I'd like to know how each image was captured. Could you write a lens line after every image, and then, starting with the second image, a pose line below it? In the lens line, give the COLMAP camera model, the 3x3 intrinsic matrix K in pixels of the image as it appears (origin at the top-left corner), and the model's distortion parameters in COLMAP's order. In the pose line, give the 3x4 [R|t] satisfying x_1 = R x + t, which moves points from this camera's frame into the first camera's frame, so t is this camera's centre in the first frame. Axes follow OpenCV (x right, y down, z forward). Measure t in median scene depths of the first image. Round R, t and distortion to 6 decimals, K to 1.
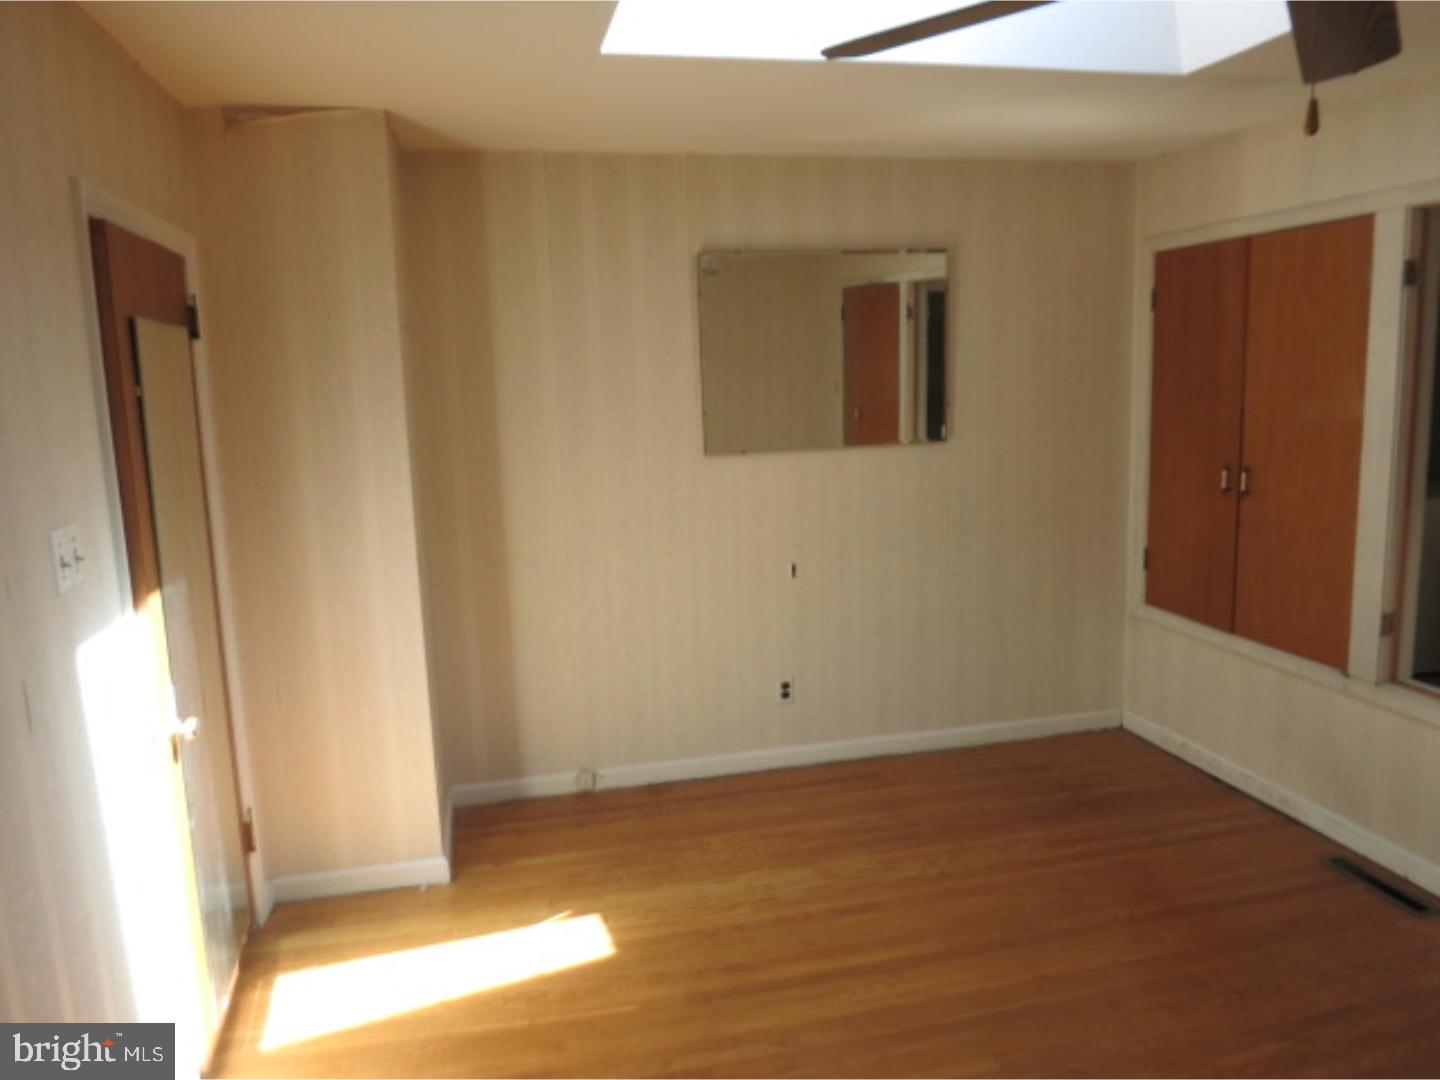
lens RADIAL K [[1011.3, 0, 720.0], [0, 1011.3, 540.0], [0, 0, 1]] dist [-0.049137, -0.000030]
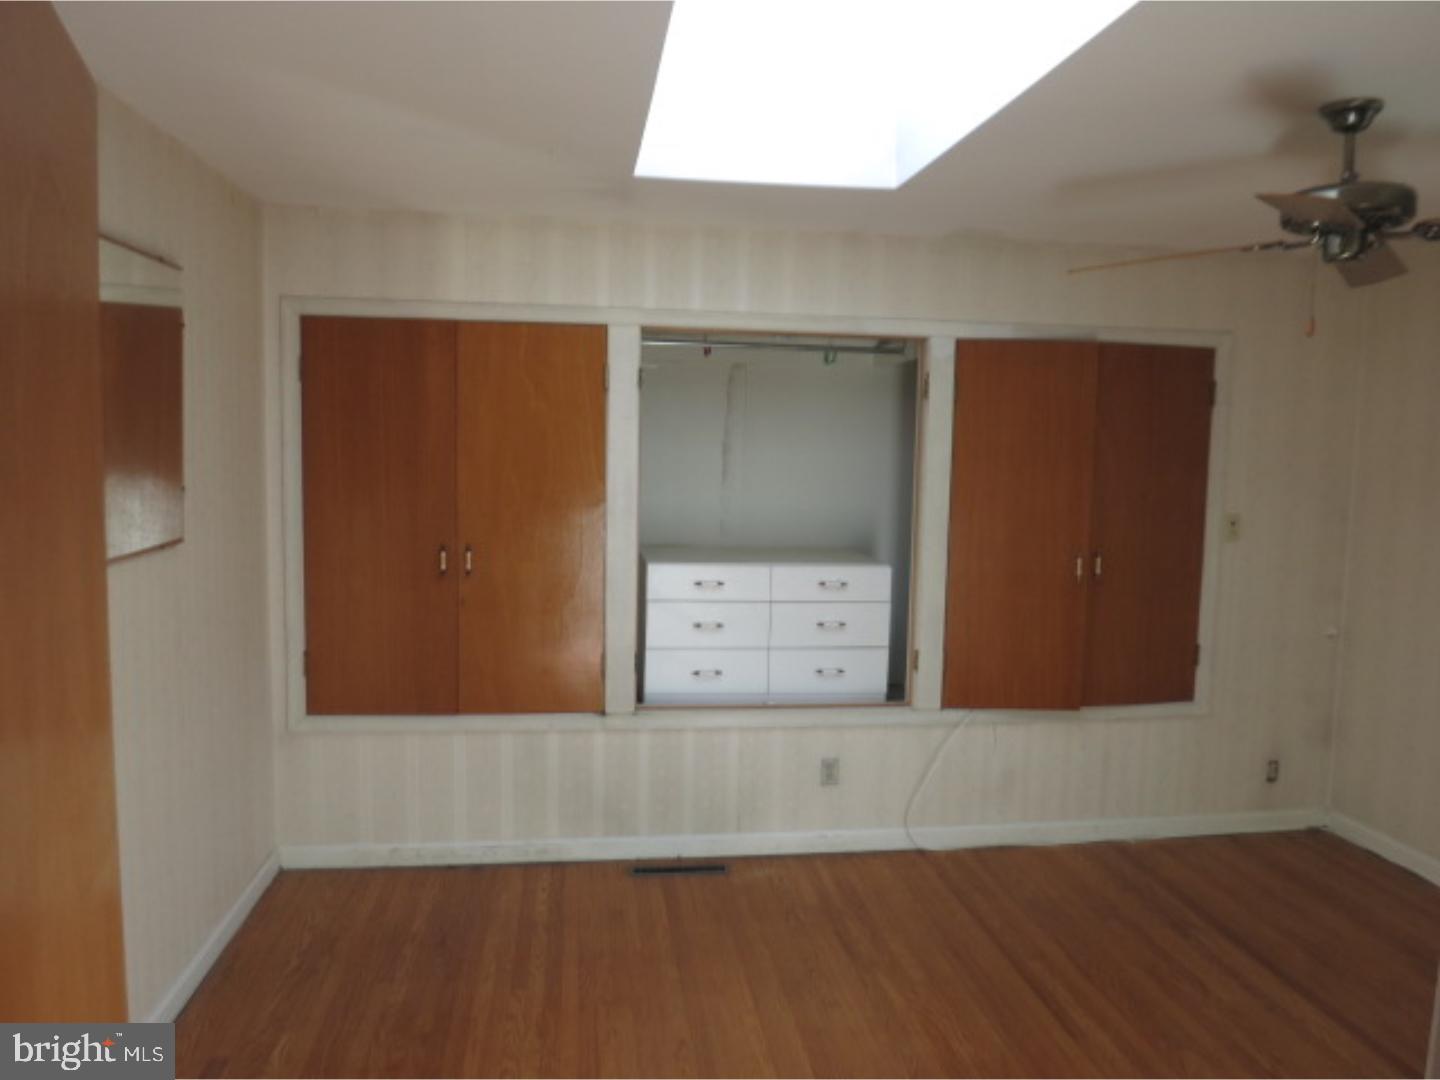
lens RADIAL K [[1011.3, 0, 720.0], [0, 1011.3, 540.0], [0, 0, 1]] dist [-0.049137, -0.000030]
pose [[0.105761, -0.050241, 0.993122, -0.482222], [0.138724, 0.989702, 0.035295, -0.083055], [-0.984668, 0.134036, 0.111641, 0.658109]]
